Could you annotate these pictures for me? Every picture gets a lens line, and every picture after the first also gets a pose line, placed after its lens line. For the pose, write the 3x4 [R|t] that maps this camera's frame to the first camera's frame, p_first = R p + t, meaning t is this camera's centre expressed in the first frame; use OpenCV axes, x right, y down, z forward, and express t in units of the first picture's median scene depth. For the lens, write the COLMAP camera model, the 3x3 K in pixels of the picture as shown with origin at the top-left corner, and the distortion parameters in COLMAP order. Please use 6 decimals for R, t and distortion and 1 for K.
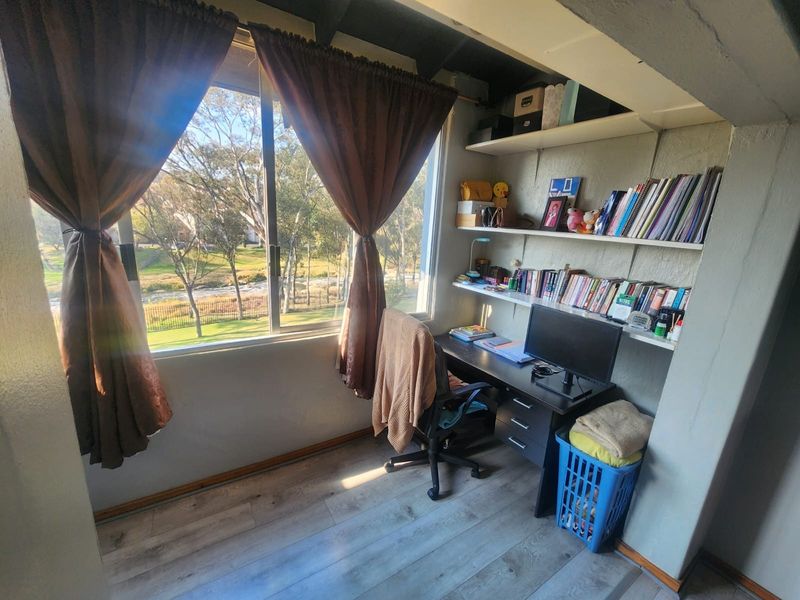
lens RADIAL K [[339.7, 0, 394.3], [0, 339.7, 308.9], [0, 0, 1]] dist [0.000328, -0.000213]
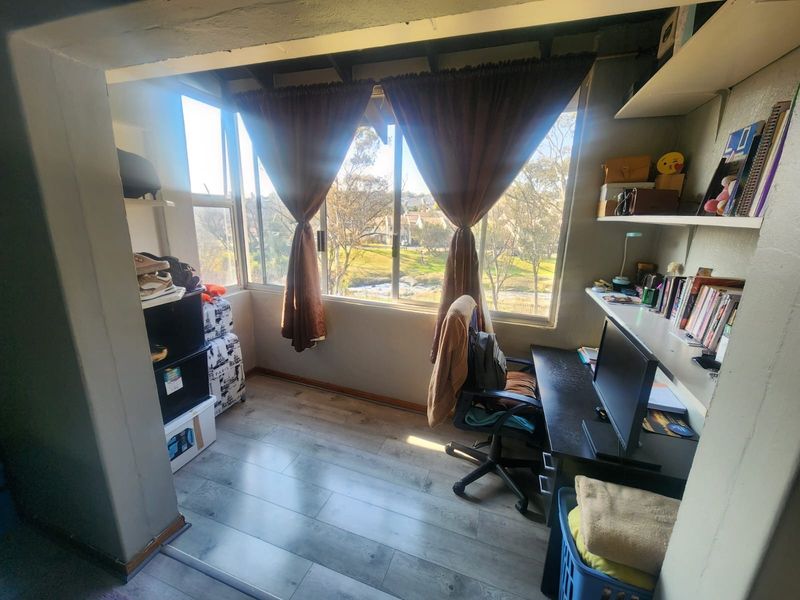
lens RADIAL K [[339.7, 0, 394.3], [0, 339.7, 308.9], [0, 0, 1]] dist [0.000328, -0.000213]
pose [[0.591559, 0.174404, -0.787173, 0.714056], [-0.201162, 0.977374, 0.065372, 0.013152], [0.780763, 0.119678, 0.613258, 0.203060]]
